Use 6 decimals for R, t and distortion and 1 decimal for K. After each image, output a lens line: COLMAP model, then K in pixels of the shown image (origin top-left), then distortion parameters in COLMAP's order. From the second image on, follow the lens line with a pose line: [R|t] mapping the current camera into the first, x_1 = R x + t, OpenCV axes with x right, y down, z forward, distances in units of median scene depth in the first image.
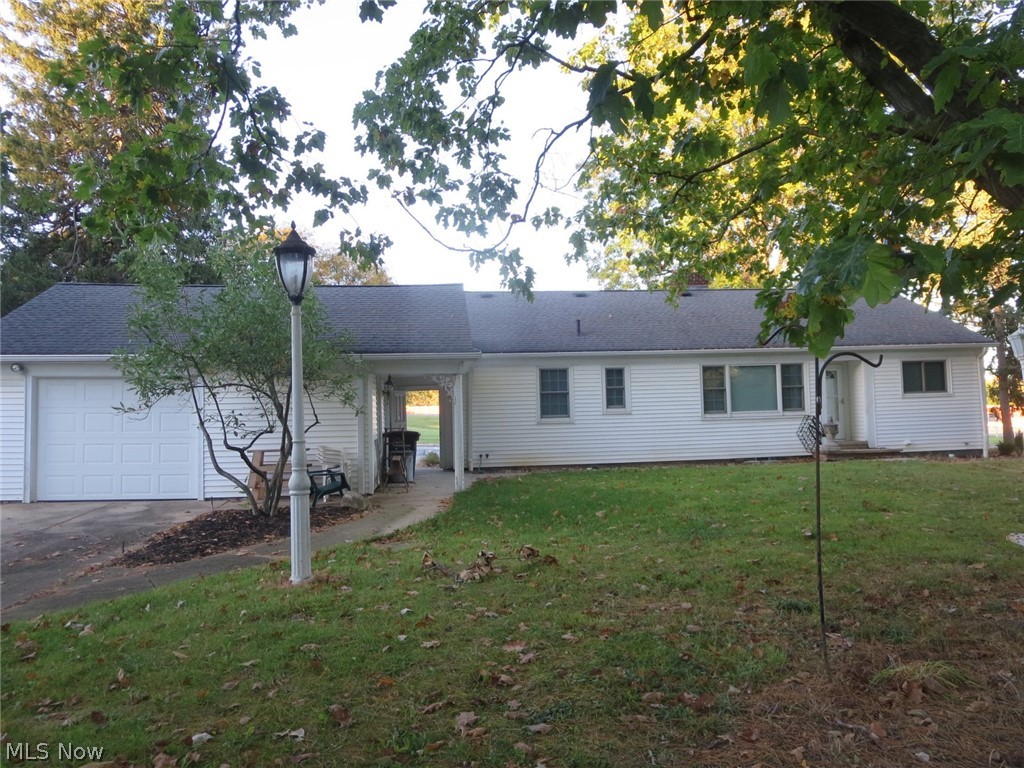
lens RADIAL K [[733.9, 0, 502.7], [0, 733.9, 382.1], [0, 0, 1]] dist [-0.018824, -0.003742]
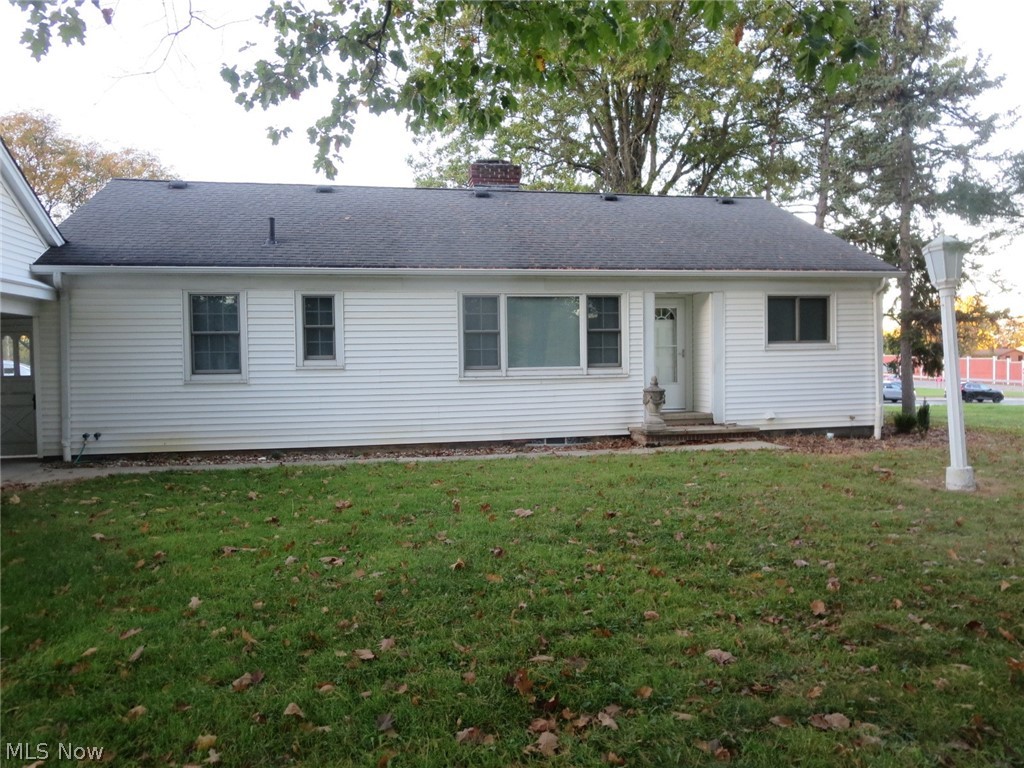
lens RADIAL K [[733.9, 0, 502.7], [0, 733.9, 382.1], [0, 0, 1]] dist [-0.018824, -0.003742]
pose [[0.994522, 0.009581, 0.104087, 0.241400], [-0.017689, 0.996855, 0.077254, 0.003335], [-0.103020, -0.078672, 0.991563, 0.358890]]
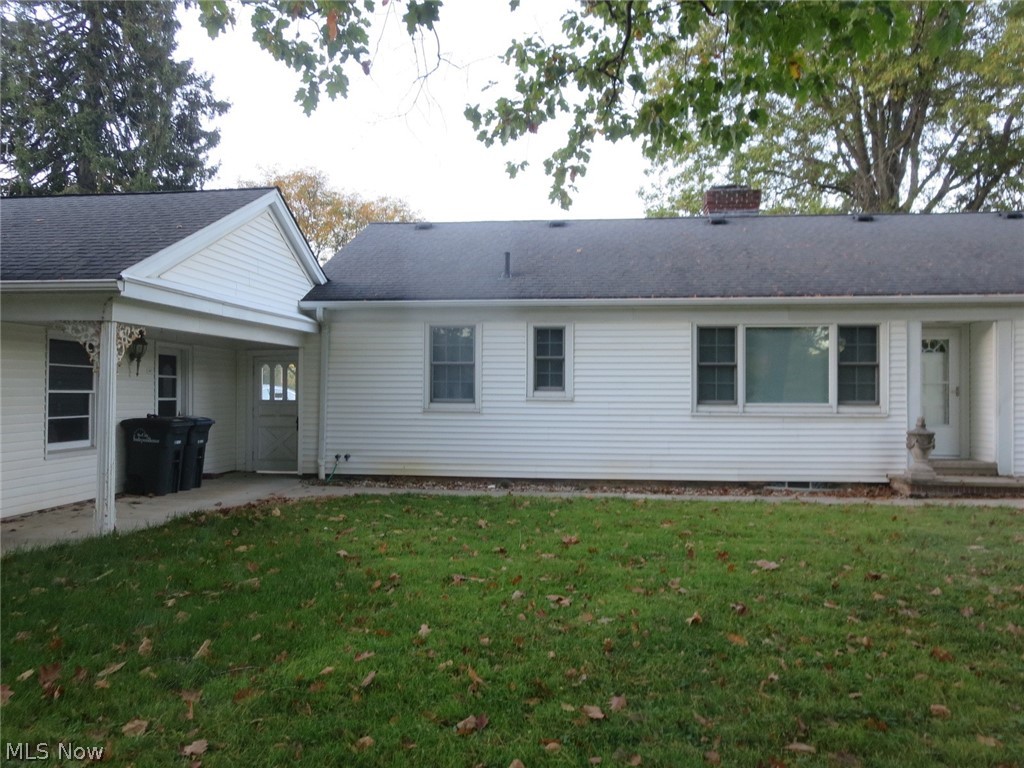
lens RADIAL K [[733.9, 0, 502.7], [0, 733.9, 382.1], [0, 0, 1]] dist [-0.018824, -0.003742]
pose [[0.979438, 0.029566, -0.199565, 0.237330], [-0.022236, 0.998997, 0.038870, 0.004312], [0.200514, -0.033633, 0.979113, 0.373591]]
